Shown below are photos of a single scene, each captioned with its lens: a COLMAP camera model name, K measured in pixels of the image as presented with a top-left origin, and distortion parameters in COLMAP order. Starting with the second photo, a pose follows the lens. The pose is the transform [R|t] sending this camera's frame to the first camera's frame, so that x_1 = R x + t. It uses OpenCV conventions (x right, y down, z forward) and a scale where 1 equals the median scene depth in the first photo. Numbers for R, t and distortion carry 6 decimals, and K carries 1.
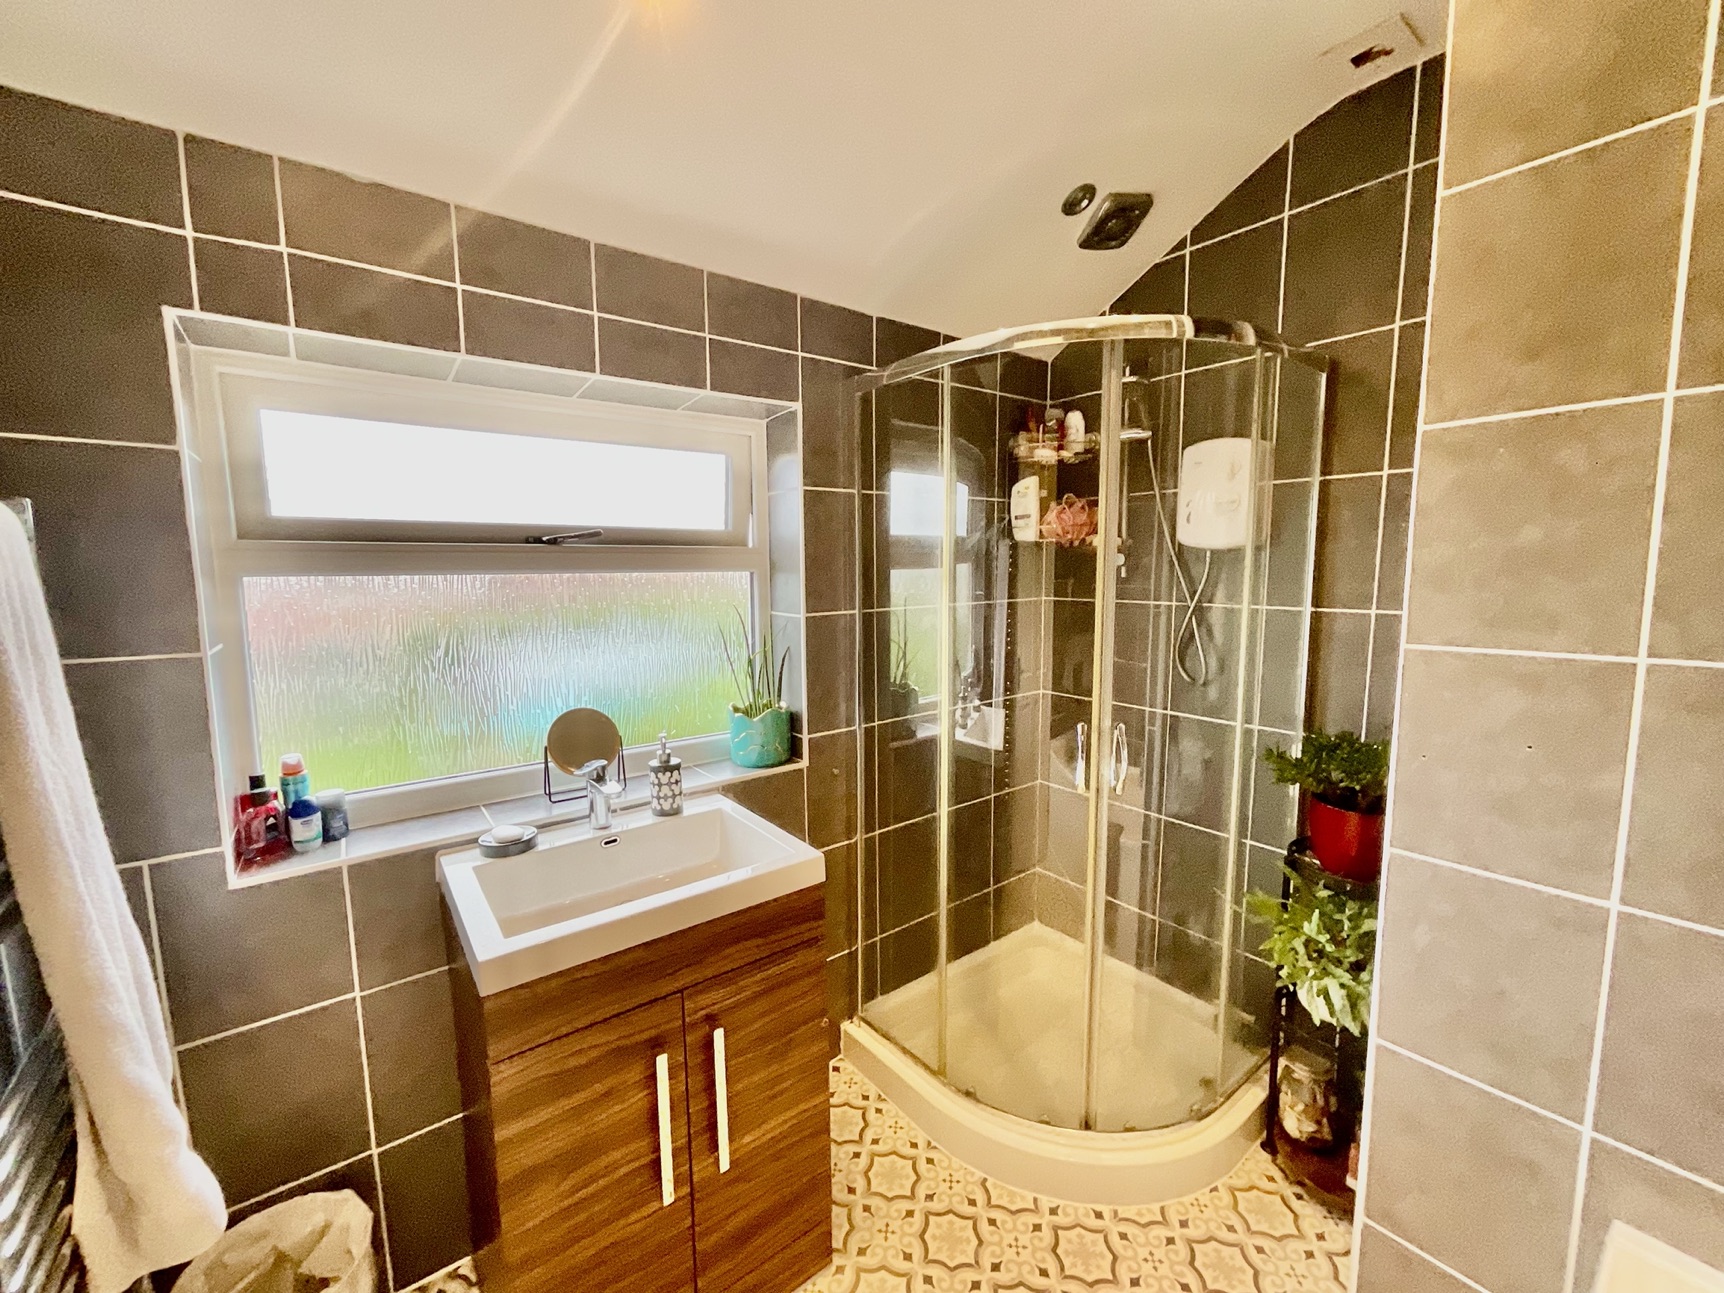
lens RADIAL K [[695.0, 0, 853.5], [0, 695.0, 647.6], [0, 0, 1]] dist [-0.000527, 0.000357]
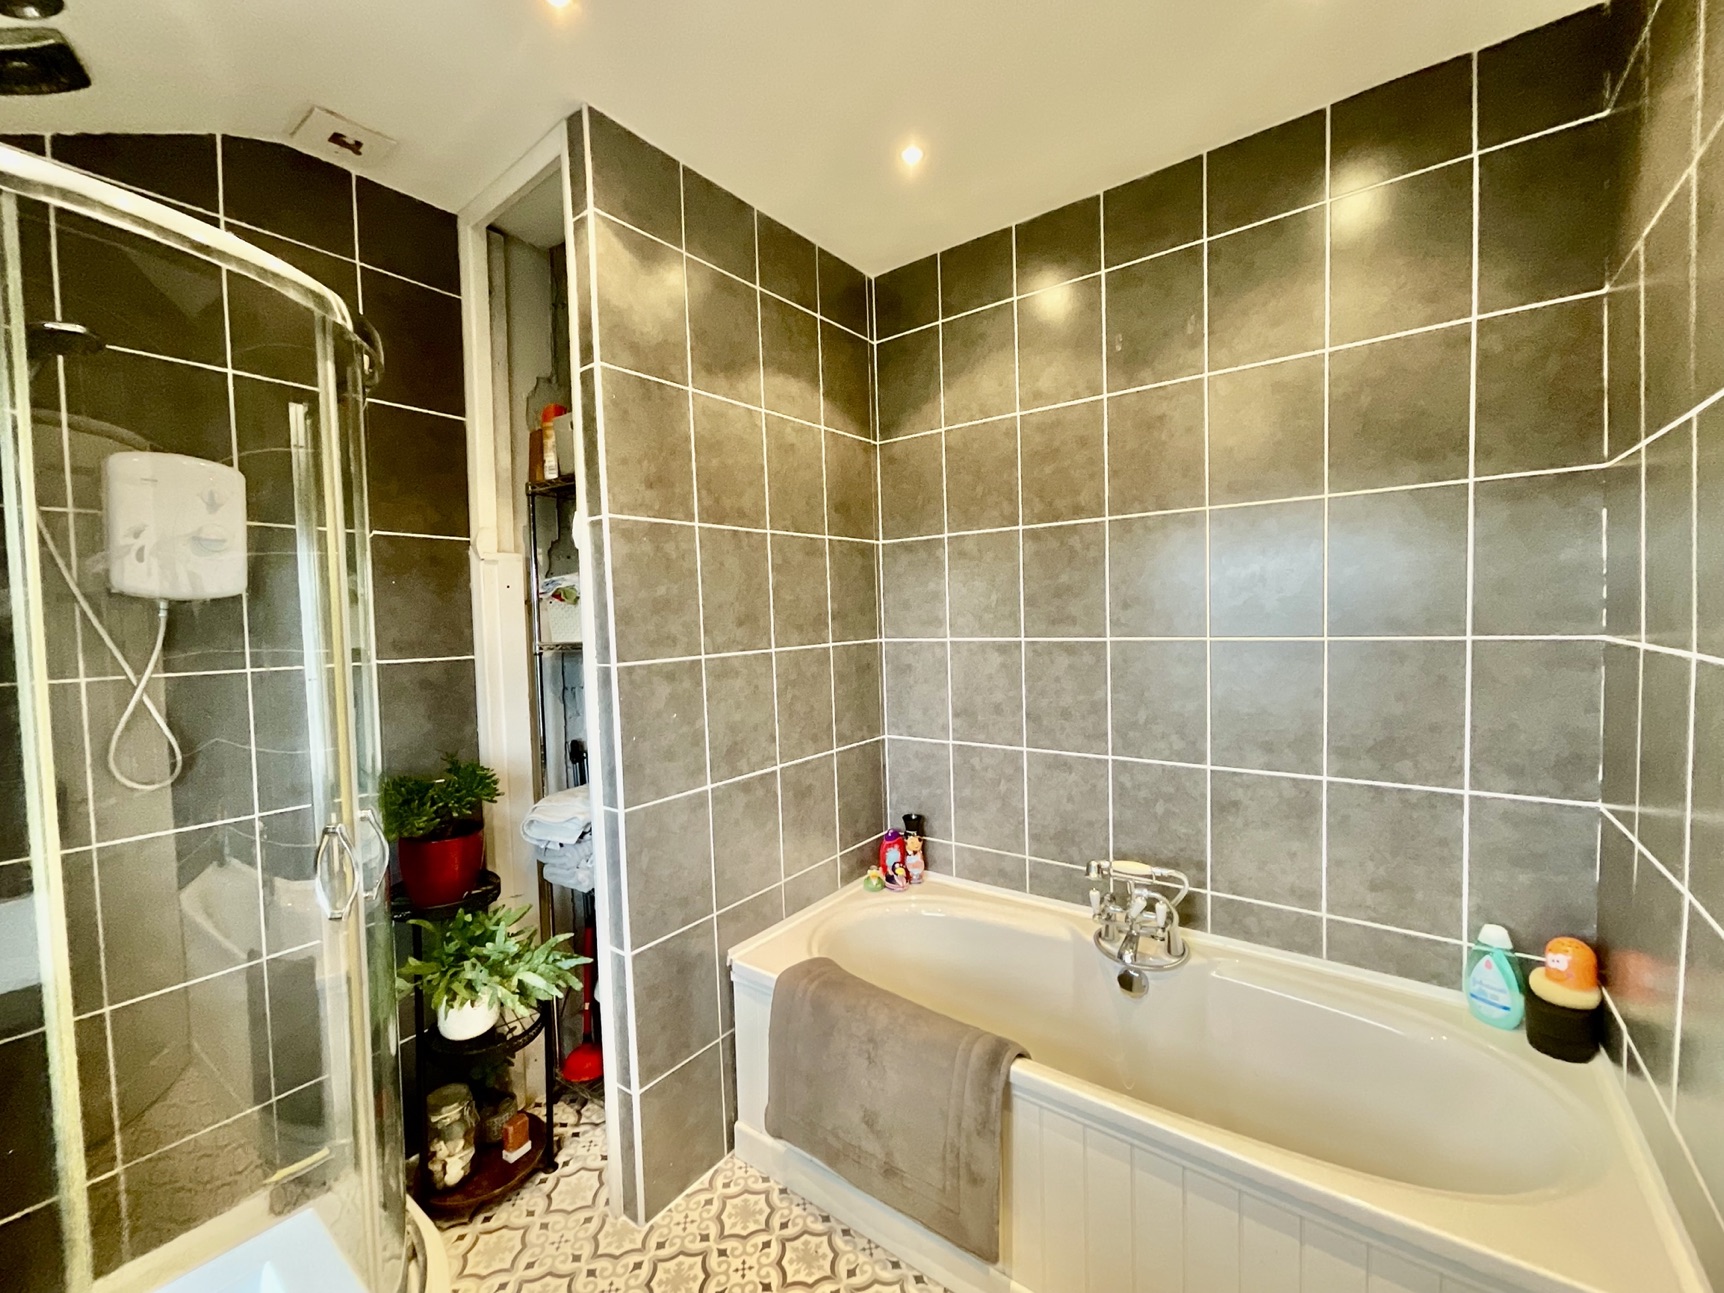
lens RADIAL K [[695.0, 0, 861.8], [0, 695.0, 641.8], [0, 0, 1]] dist [-0.000527, 0.000357]
pose [[-0.267071, -0.021477, 0.963438, -0.525642], [0.142106, 0.987944, 0.061415, -0.048008], [-0.953142, 0.153312, -0.260799, 0.652877]]
